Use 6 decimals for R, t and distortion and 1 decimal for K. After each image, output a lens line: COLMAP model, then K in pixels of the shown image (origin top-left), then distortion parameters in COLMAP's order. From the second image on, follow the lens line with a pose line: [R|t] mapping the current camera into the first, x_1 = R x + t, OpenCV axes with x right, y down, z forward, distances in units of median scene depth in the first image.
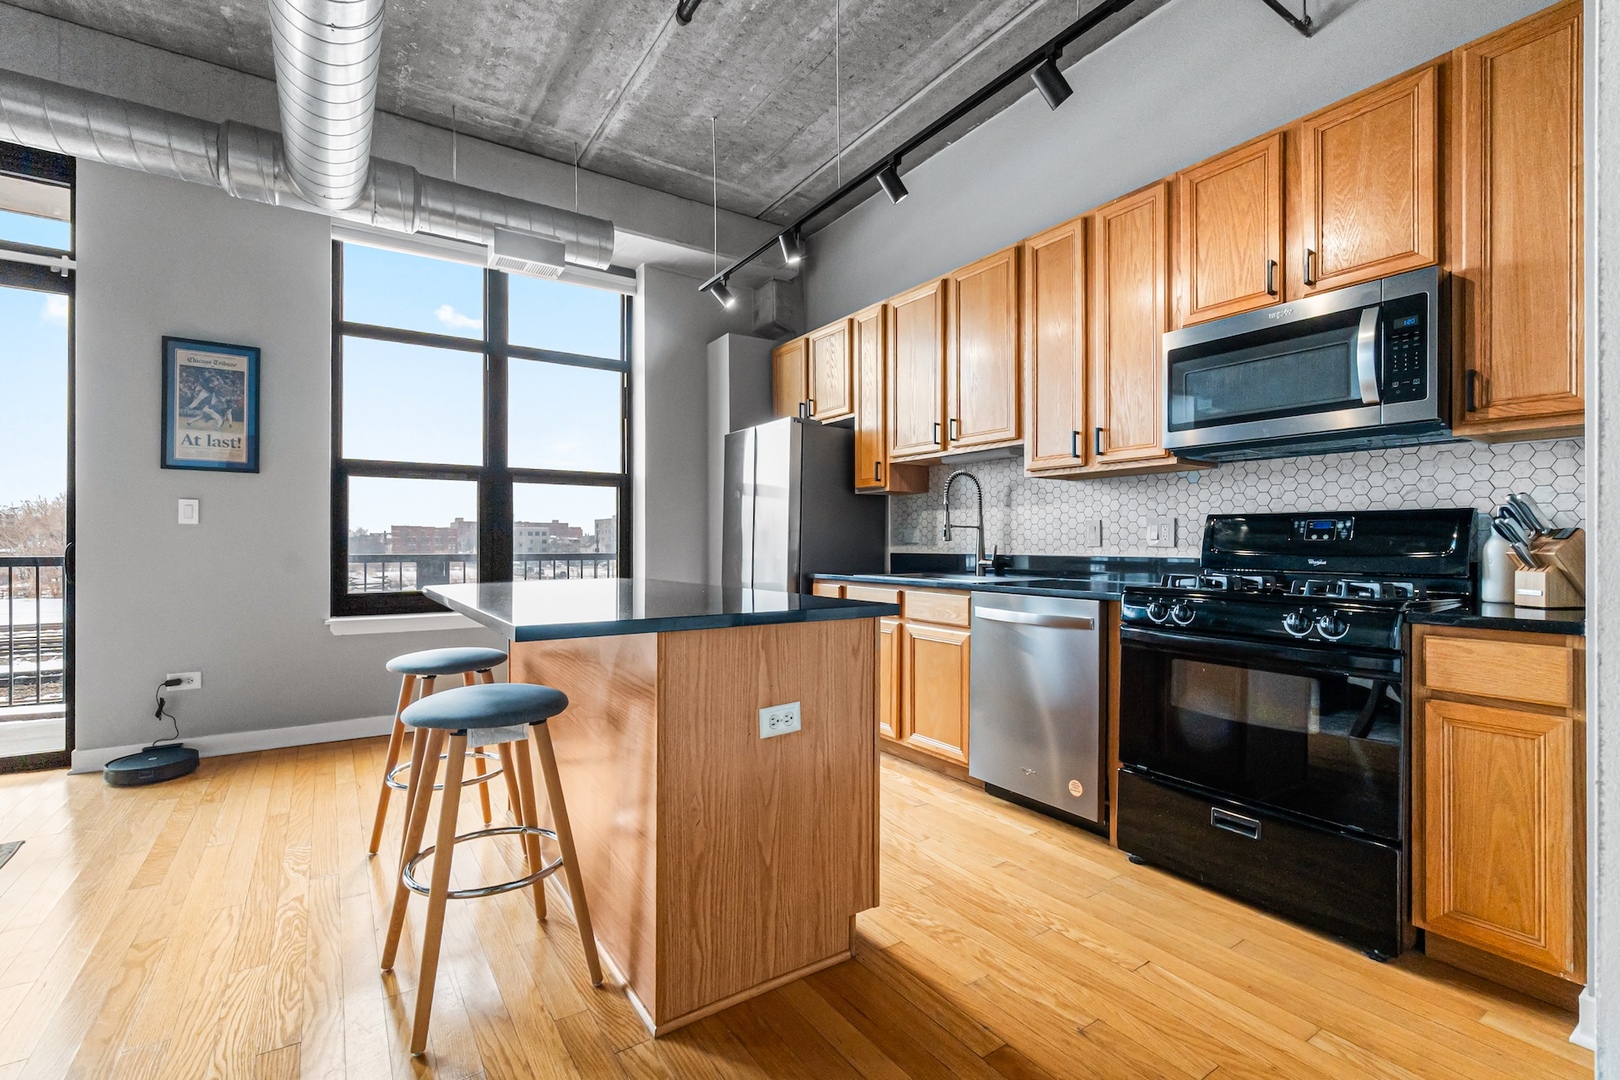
lens RADIAL K [[704.1, 0, 811.9], [0, 704.1, 544.4], [0, 0, 1]] dist [-0.000554, 0.000142]
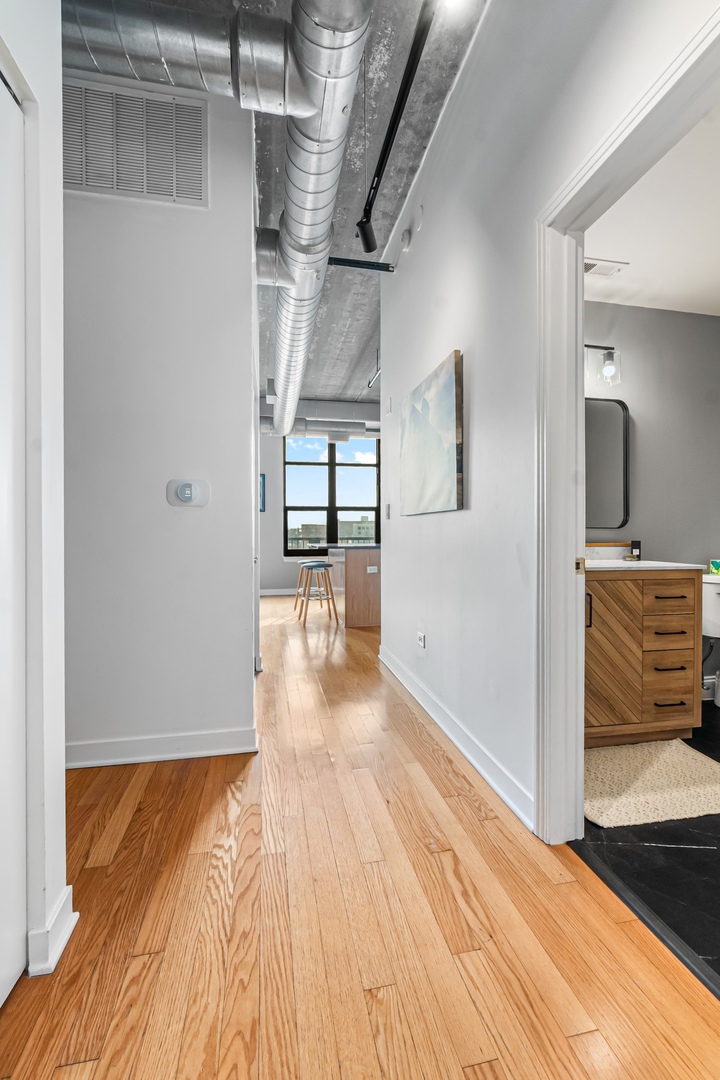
lens RADIAL K [[469.4, 0, 368.8], [0, 469.4, 538.4], [0, 0, 1]] dist [-0.000554, 0.000142]
pose [[0.923781, -0.001849, -0.382916, 0.480250], [0.005617, 0.999946, 0.008722, 0.005204], [0.382880, -0.010208, 0.923742, -0.806473]]
